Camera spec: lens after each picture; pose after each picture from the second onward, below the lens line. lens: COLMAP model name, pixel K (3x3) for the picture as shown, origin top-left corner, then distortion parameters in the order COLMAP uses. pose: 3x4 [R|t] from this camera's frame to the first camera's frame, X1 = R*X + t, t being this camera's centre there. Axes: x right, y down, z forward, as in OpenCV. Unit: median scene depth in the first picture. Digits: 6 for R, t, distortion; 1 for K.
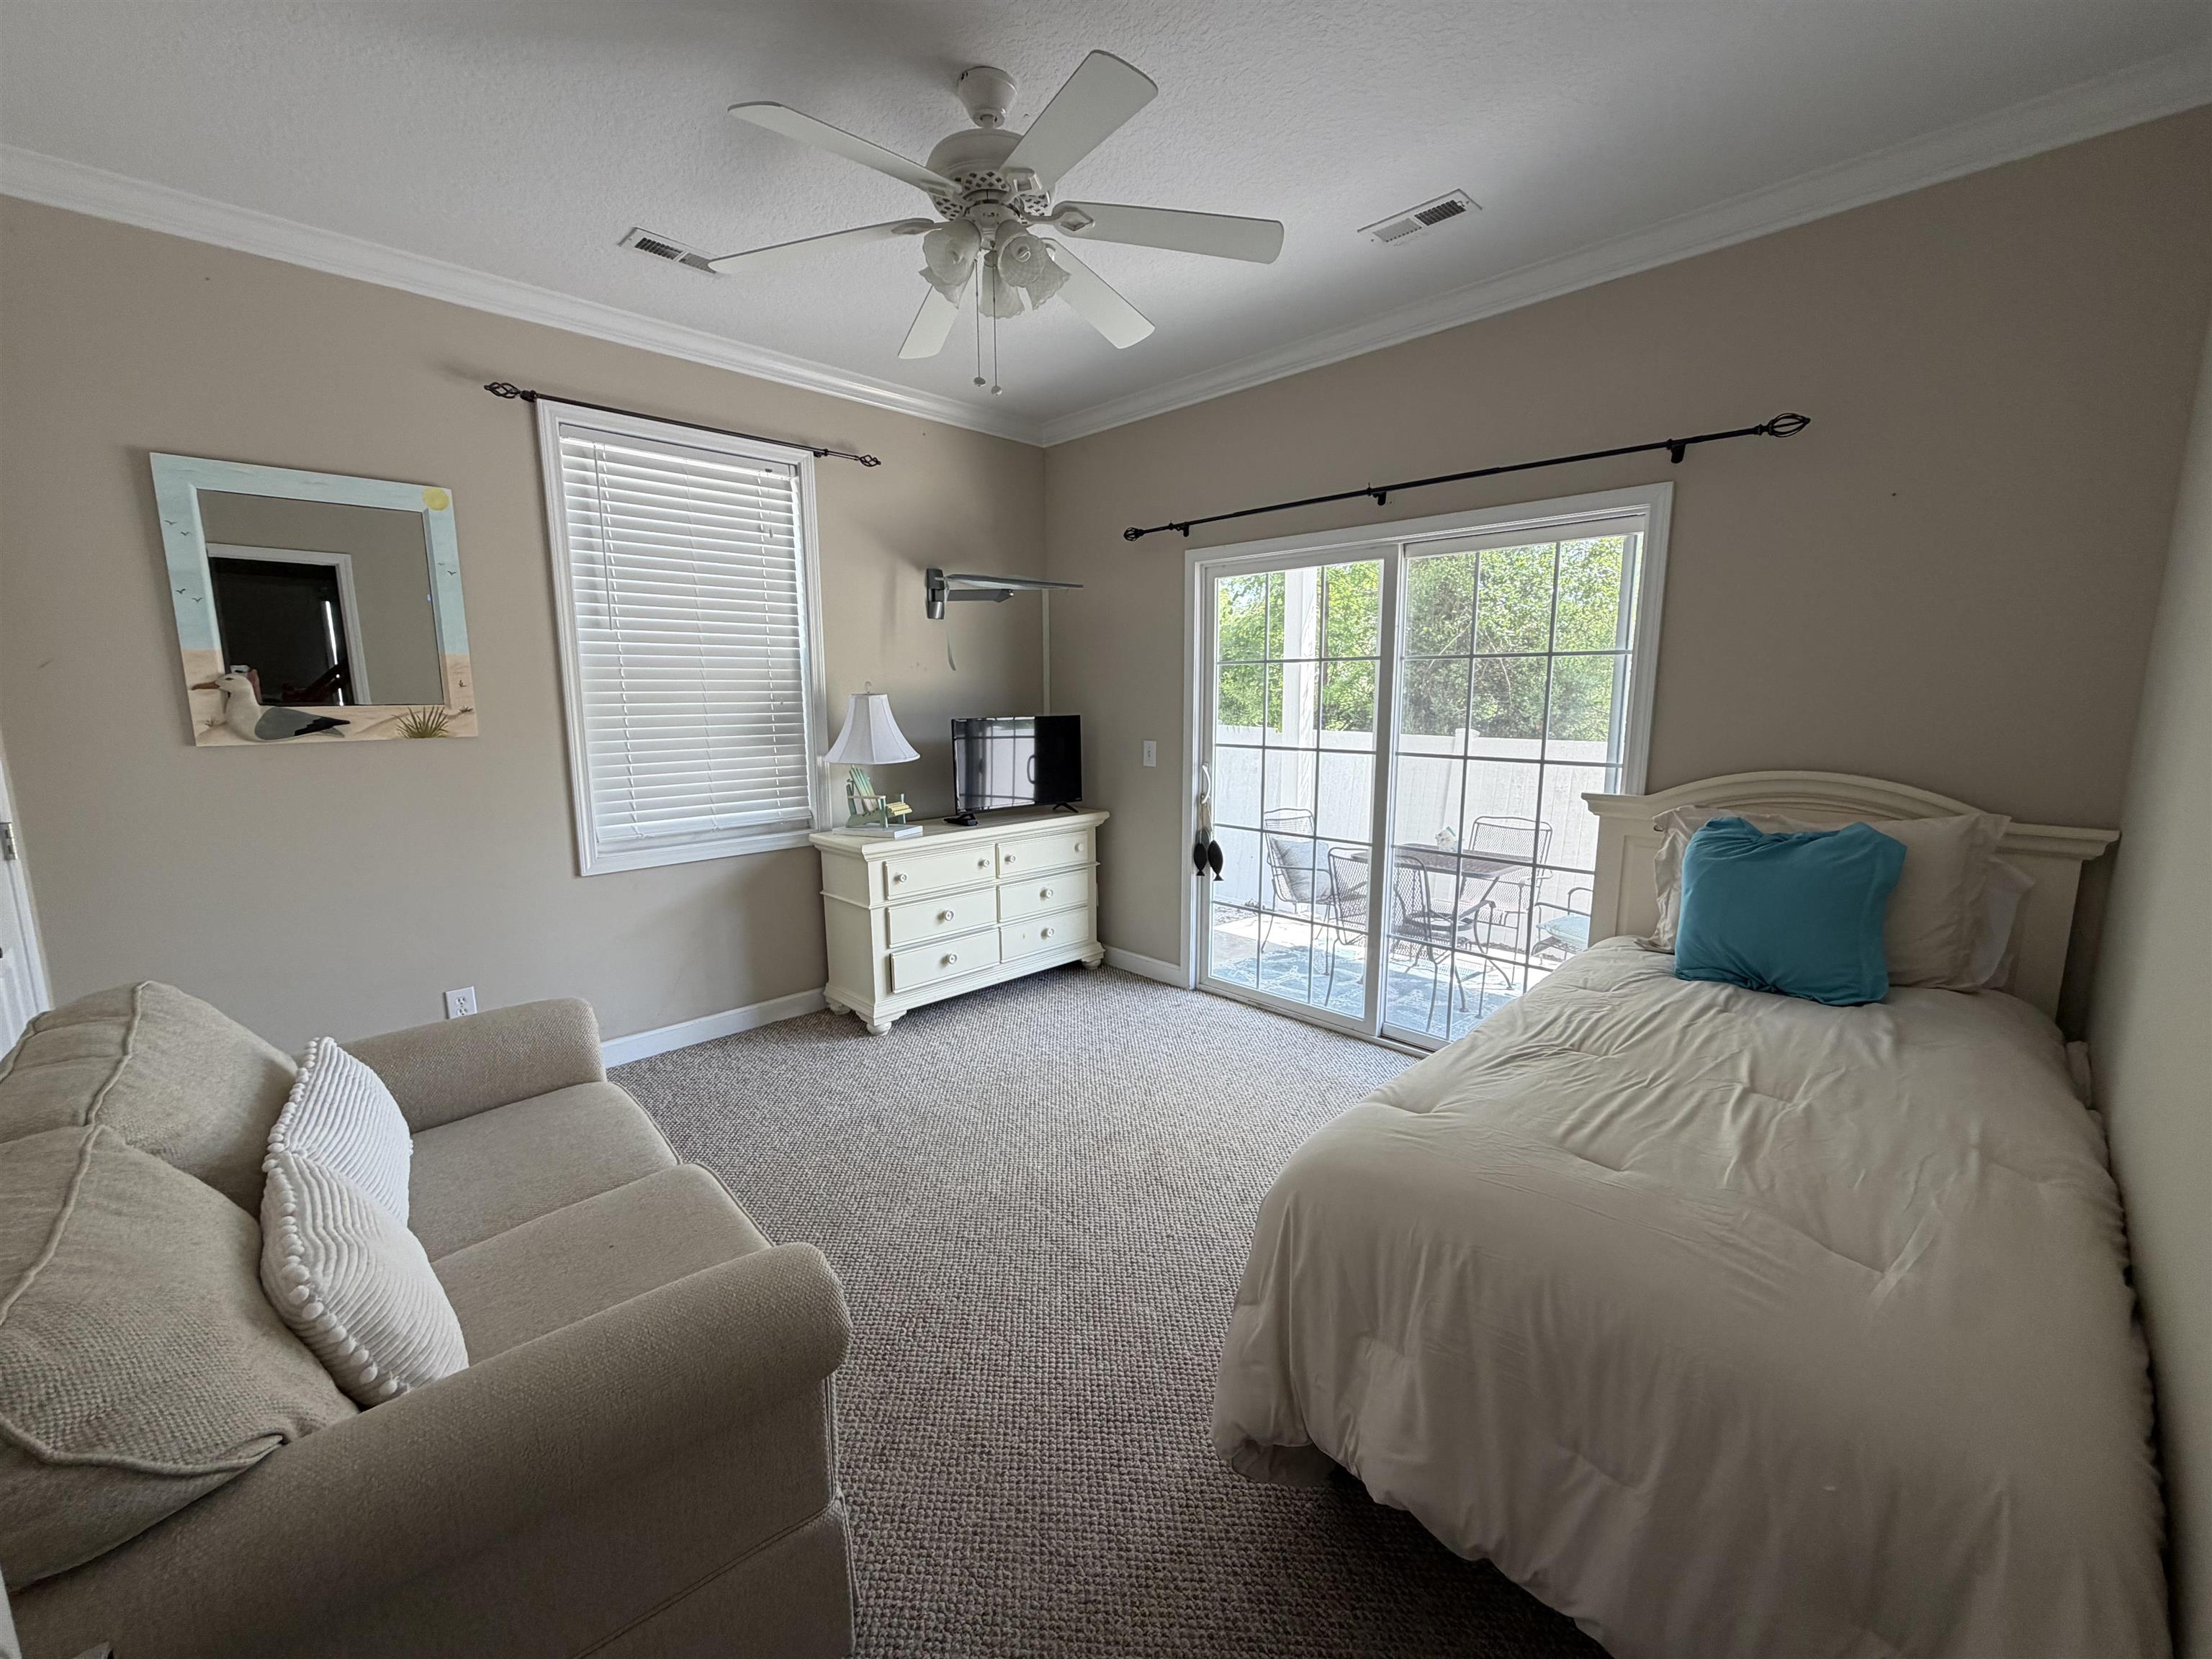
lens RADIAL K [[898.3, 0, 1104.5], [0, 898.3, 830.1], [0, 0, 1]] dist [-0.002375, 0.000739]
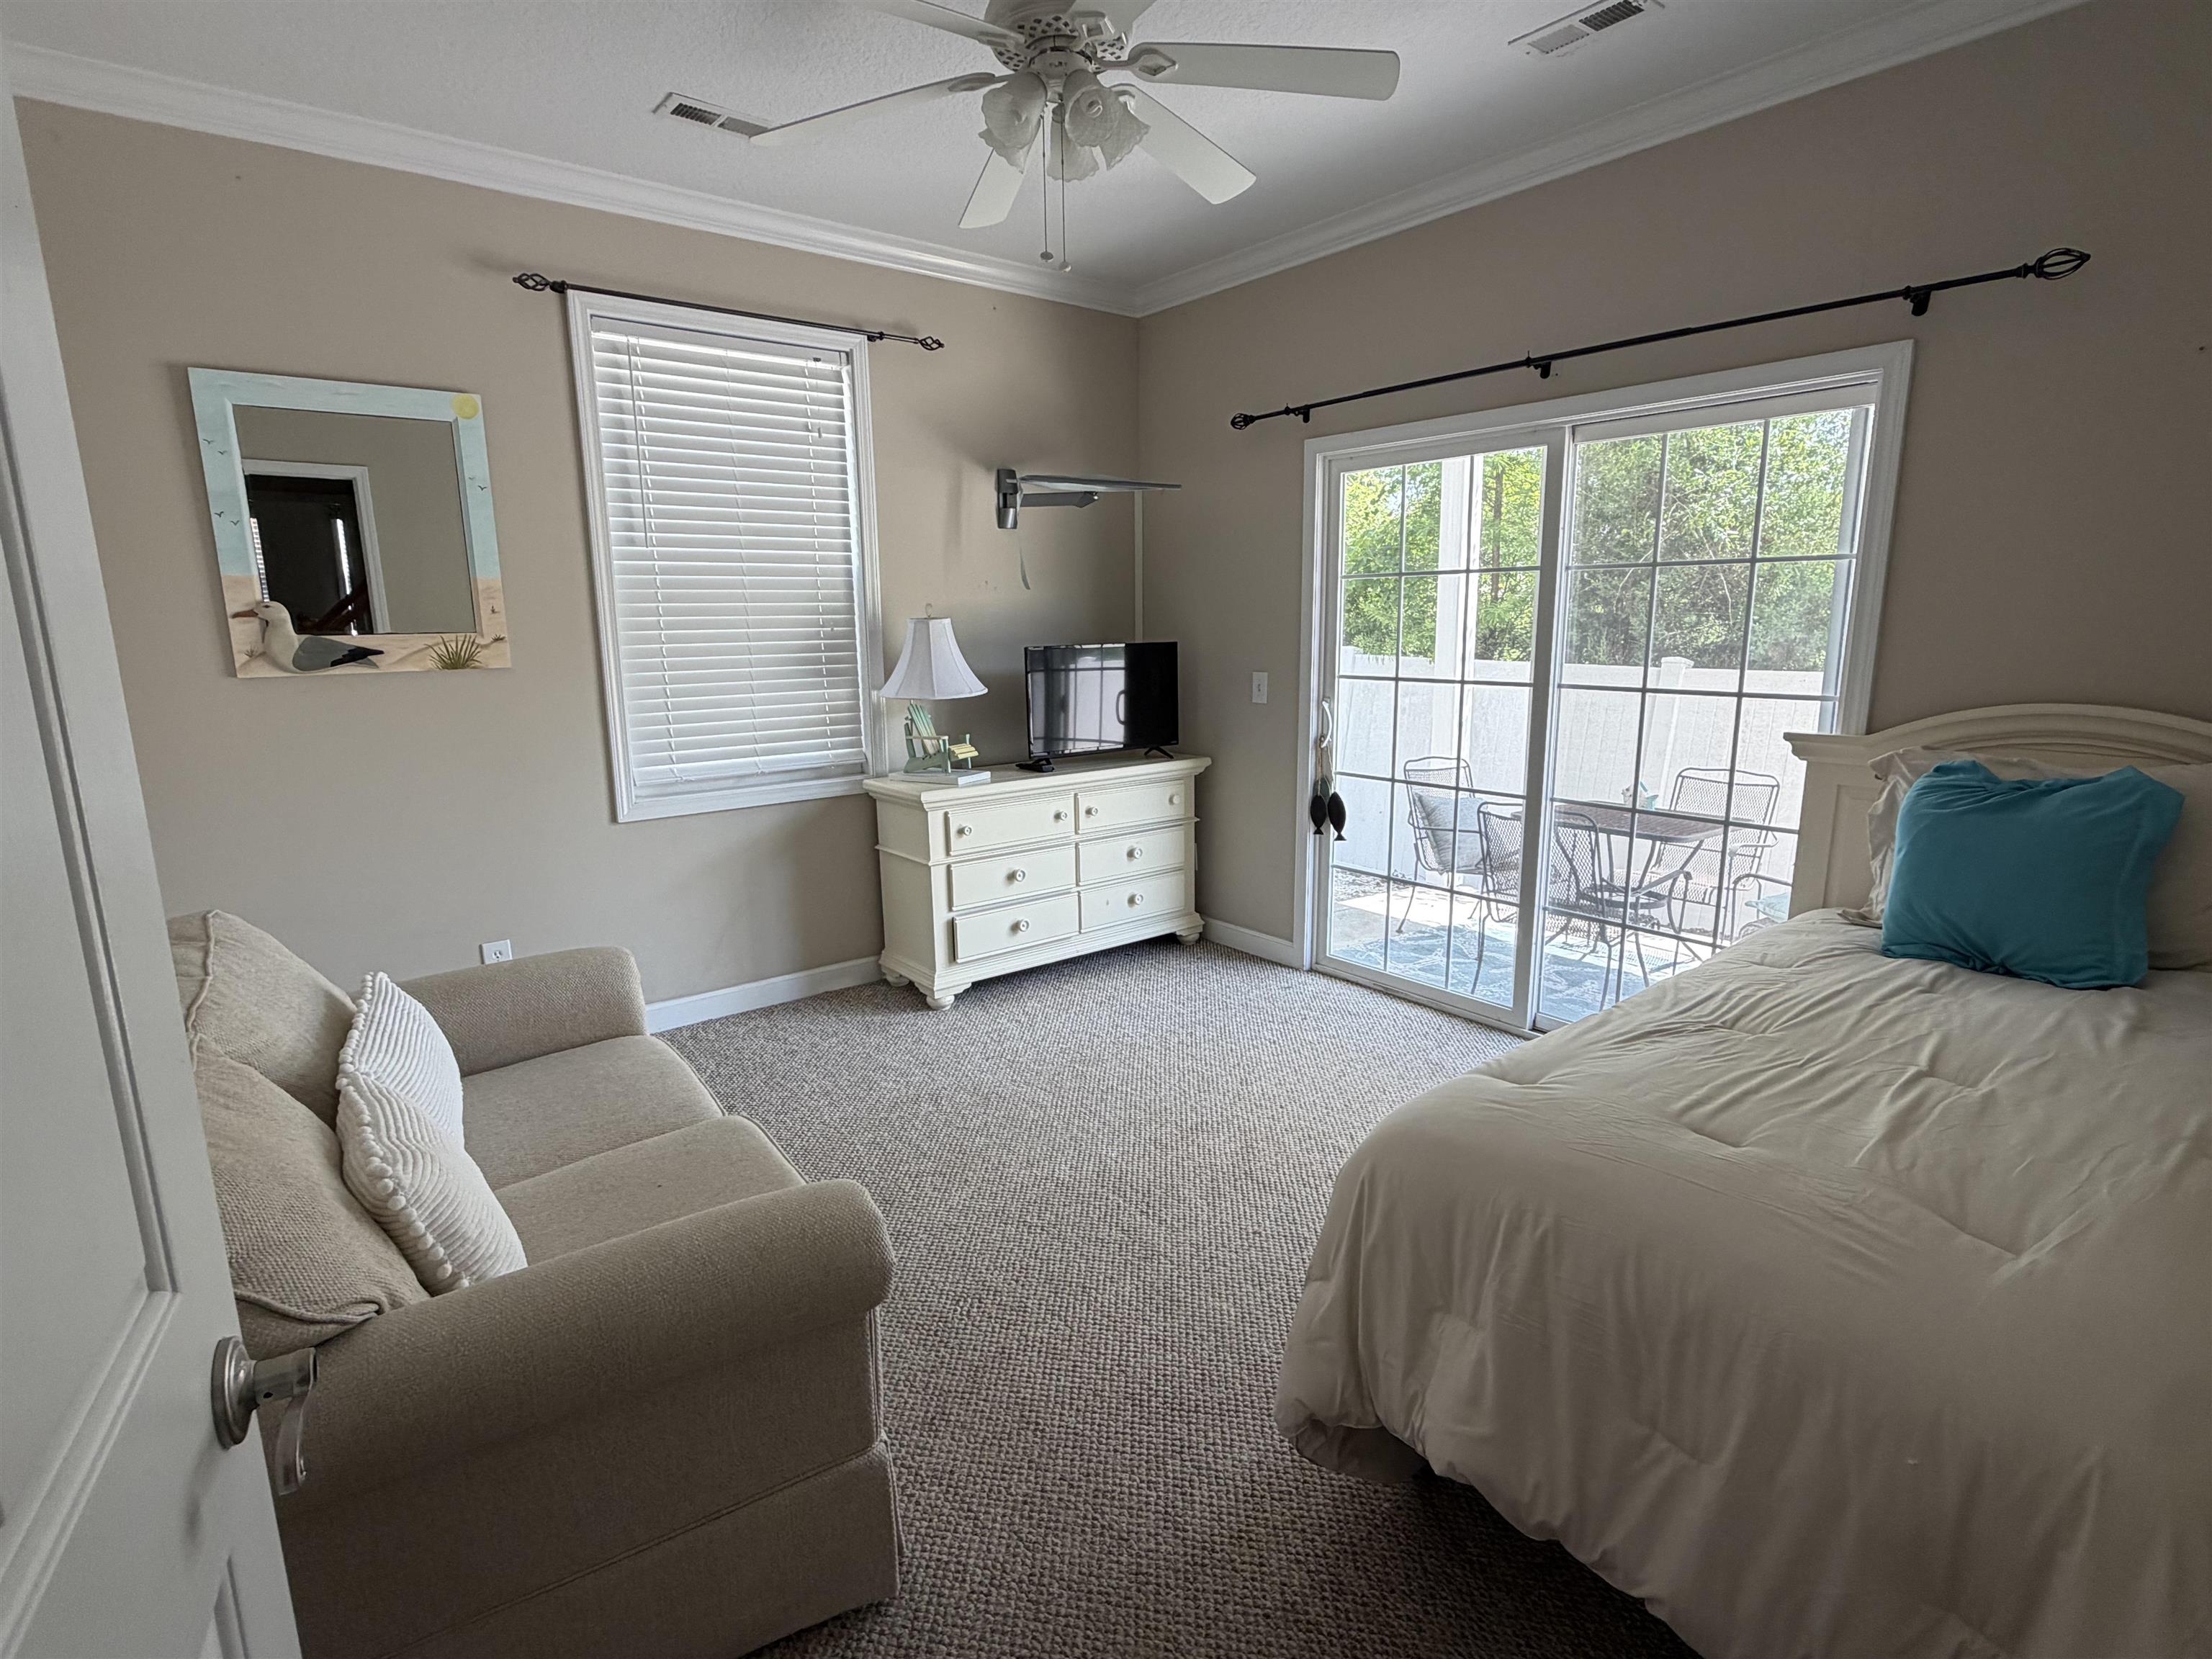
lens RADIAL K [[1122.9, 0, 1104.0], [0, 1122.9, 837.7], [0, 0, 1]] dist [-0.001445, -0.000658]
pose [[0.993709, 0.013380, -0.111190, 0.040485], [-0.008740, 0.999075, 0.042107, 0.018972], [0.111651, -0.040870, 0.992907, -0.093351]]
